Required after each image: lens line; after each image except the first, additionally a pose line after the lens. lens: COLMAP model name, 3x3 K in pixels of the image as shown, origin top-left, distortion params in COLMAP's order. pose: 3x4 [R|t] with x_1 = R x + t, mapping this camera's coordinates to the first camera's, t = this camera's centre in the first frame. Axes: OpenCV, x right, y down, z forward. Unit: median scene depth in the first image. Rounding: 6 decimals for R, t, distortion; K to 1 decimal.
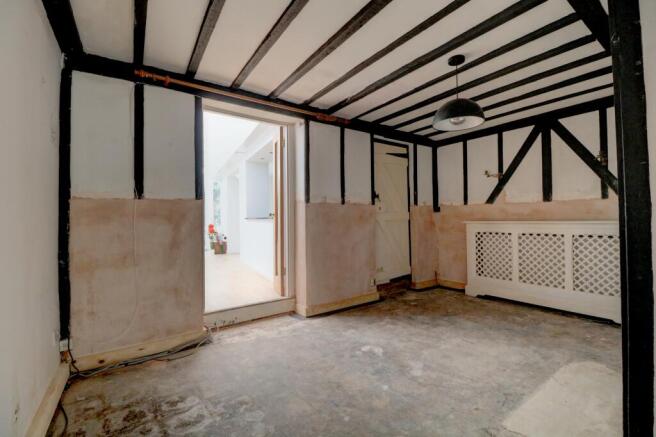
lens RADIAL K [[304.5, 0, 323.9], [0, 304.5, 215.3], [0, 0, 1]] dist [-0.000458, -0.012391]
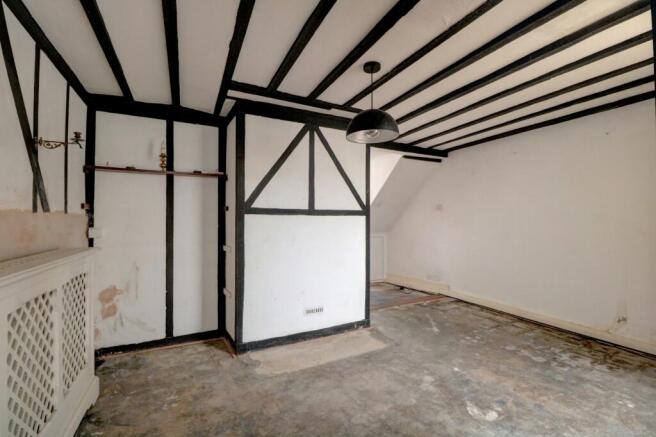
lens RADIAL K [[304.5, 0, 323.9], [0, 304.5, 215.3], [0, 0, 1]] dist [-0.000458, -0.012391]
pose [[-0.991268, 0.015082, 0.130997, 0.443678], [0.010650, 0.999349, -0.034474, -0.032575], [-0.131432, -0.032778, -0.990783, 1.813813]]
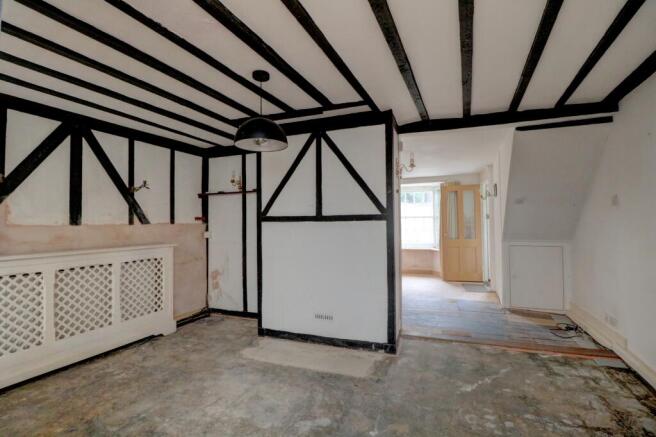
lens RADIAL K [[304.5, 0, 323.9], [0, 304.5, 215.3], [0, 0, 1]] dist [-0.000458, -0.012391]
pose [[-0.547550, 0.040645, 0.835785, -0.397274], [0.006855, 0.999004, -0.044092, -0.045686], [-0.836745, -0.018413, -0.547283, 1.265728]]
